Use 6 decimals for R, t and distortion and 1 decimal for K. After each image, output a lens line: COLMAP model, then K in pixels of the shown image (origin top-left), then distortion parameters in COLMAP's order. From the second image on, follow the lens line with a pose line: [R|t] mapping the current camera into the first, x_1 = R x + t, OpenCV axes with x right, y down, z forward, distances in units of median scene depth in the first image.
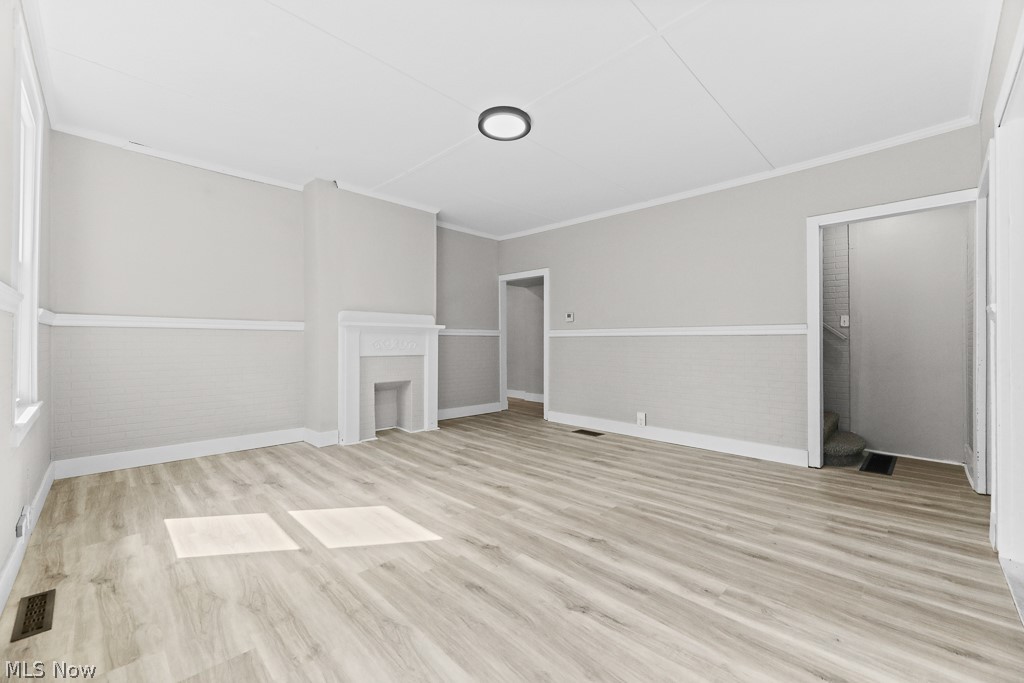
lens RADIAL K [[416.6, 0, 510.7], [0, 416.6, 342.7], [0, 0, 1]] dist [0.002159, -0.000105]
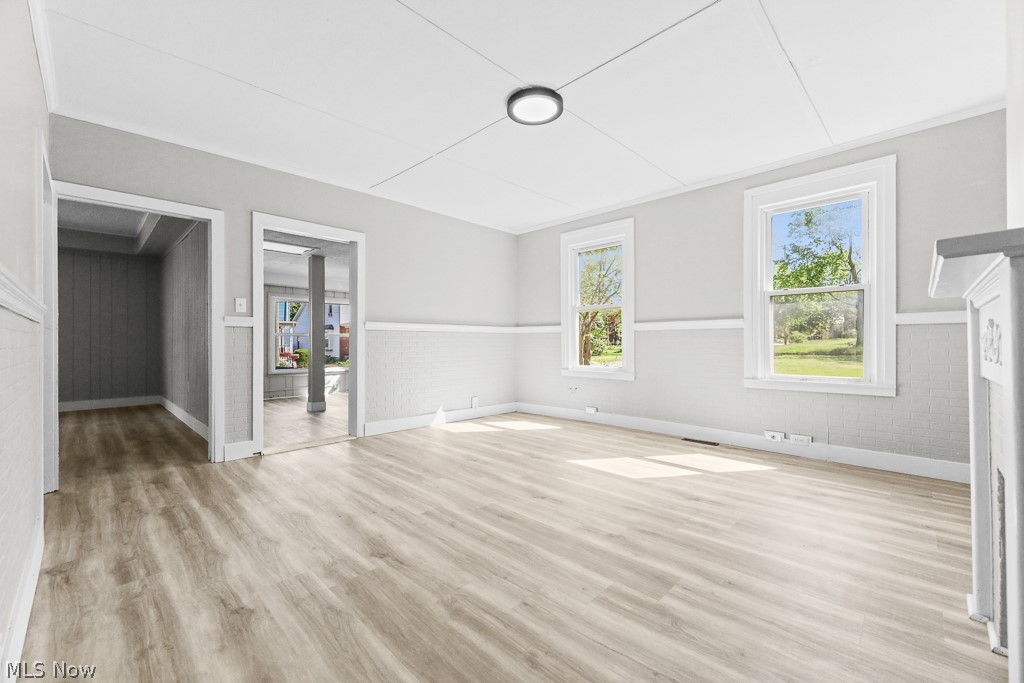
lens RADIAL K [[416.6, 0, 514.6], [0, 416.6, 341.6], [0, 0, 1]] dist [0.002159, -0.000105]
pose [[-0.999760, -0.001614, -0.021851, 0.056297], [-0.001476, 0.999979, -0.006306, 0.011811], [0.021861, -0.006273, -0.999741, 1.906072]]
